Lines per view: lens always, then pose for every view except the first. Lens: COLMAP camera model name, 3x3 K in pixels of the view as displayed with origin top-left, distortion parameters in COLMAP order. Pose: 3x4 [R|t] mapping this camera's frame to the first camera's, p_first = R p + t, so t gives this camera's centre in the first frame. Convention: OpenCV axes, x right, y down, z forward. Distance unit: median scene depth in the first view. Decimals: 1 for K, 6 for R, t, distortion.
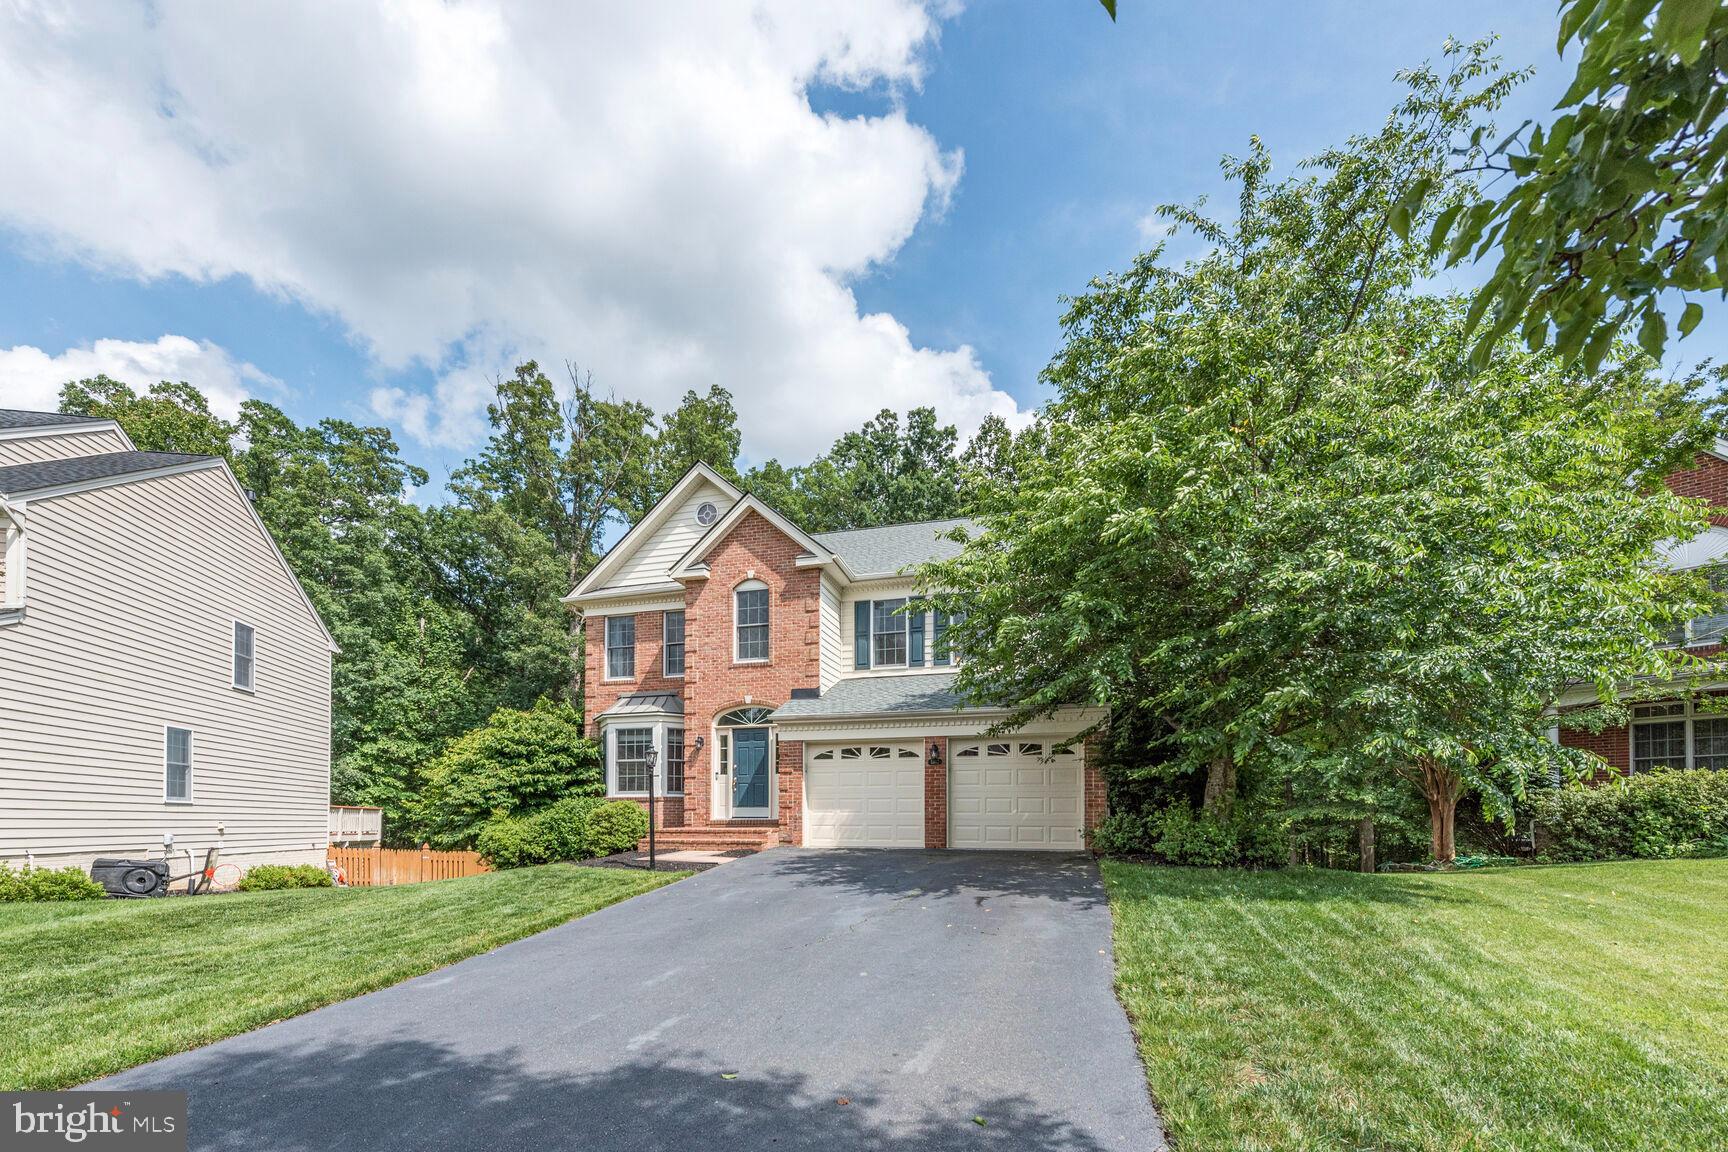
lens RADIAL K [[704.4, 0, 841.2], [0, 704.4, 627.3], [0, 0, 1]] dist [0.001755, 0.000421]
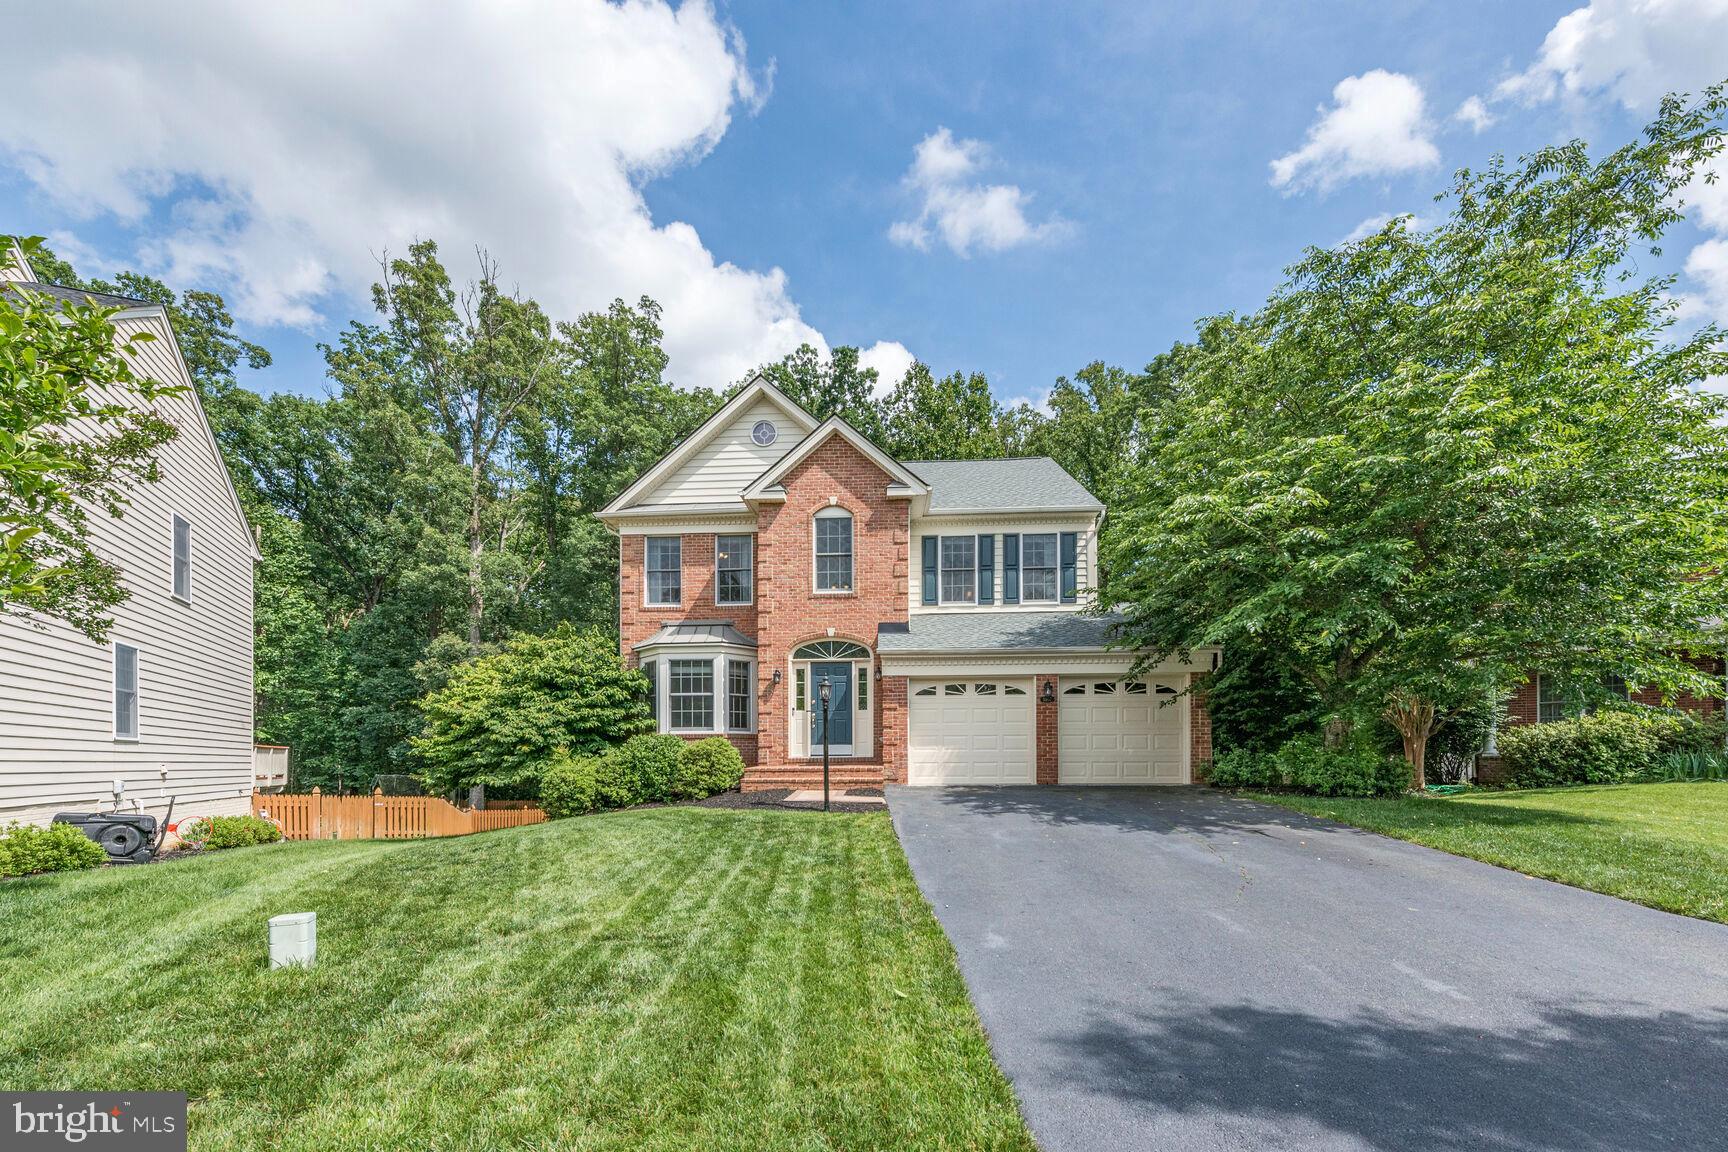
lens RADIAL K [[704.4, 0, 858.4], [0, 704.4, 580.7], [0, 0, 1]] dist [0.001755, 0.000421]
pose [[0.975696, 0.047555, 0.213907, -0.293856], [-0.051856, 0.998549, 0.014538, 0.017028], [-0.212905, -0.025277, 0.976746, 0.062213]]
